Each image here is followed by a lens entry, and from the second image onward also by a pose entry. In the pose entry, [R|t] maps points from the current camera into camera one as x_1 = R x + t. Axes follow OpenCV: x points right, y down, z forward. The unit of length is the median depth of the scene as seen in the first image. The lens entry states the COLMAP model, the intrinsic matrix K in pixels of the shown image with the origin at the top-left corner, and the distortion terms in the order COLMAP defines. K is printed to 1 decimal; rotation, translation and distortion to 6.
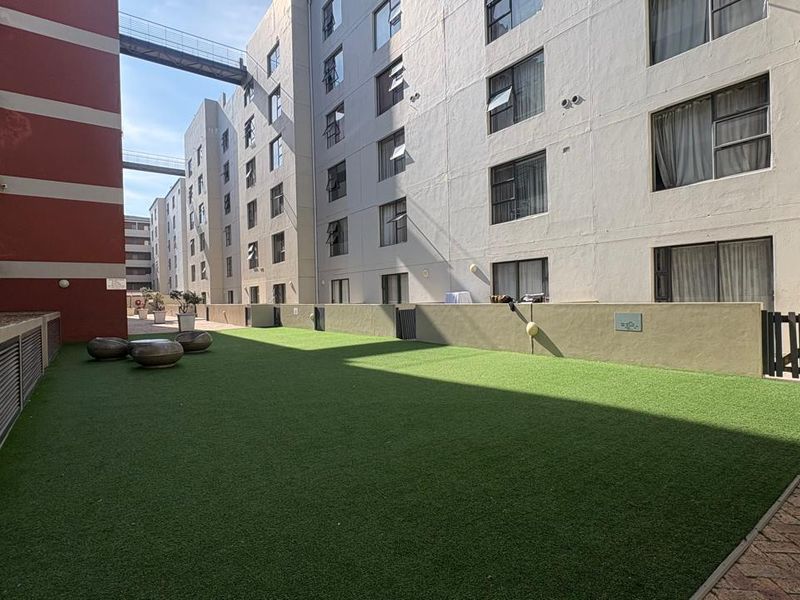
lens RADIAL K [[428.6, 0, 402.1], [0, 428.6, 300.8], [0, 0, 1]] dist [-0.005442, 0.001447]
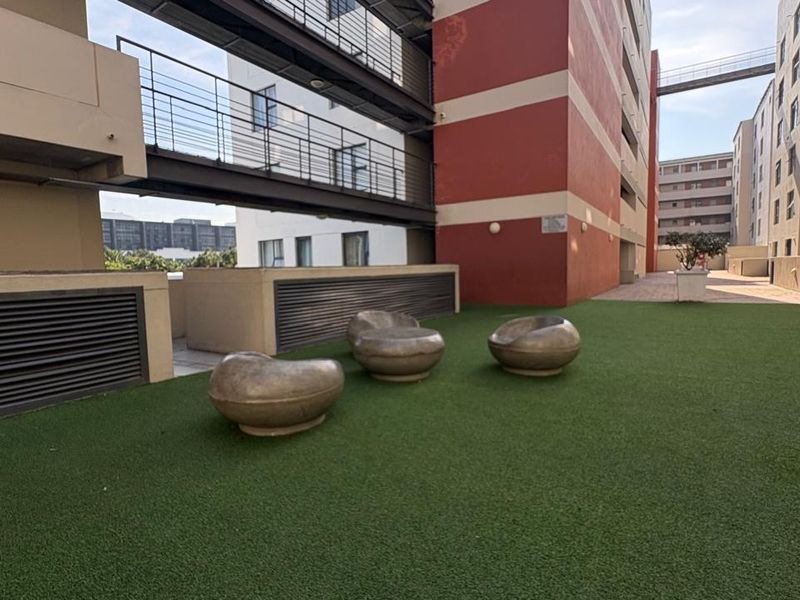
lens RADIAL K [[428.6, 0, 403.9], [0, 428.6, 302.1], [0, 0, 1]] dist [-0.005442, 0.001447]
pose [[0.346139, 0.086954, -0.934145, -0.044740], [0.012945, 0.995158, 0.097430, 0.004792], [0.938094, -0.045817, 0.343338, 0.200335]]
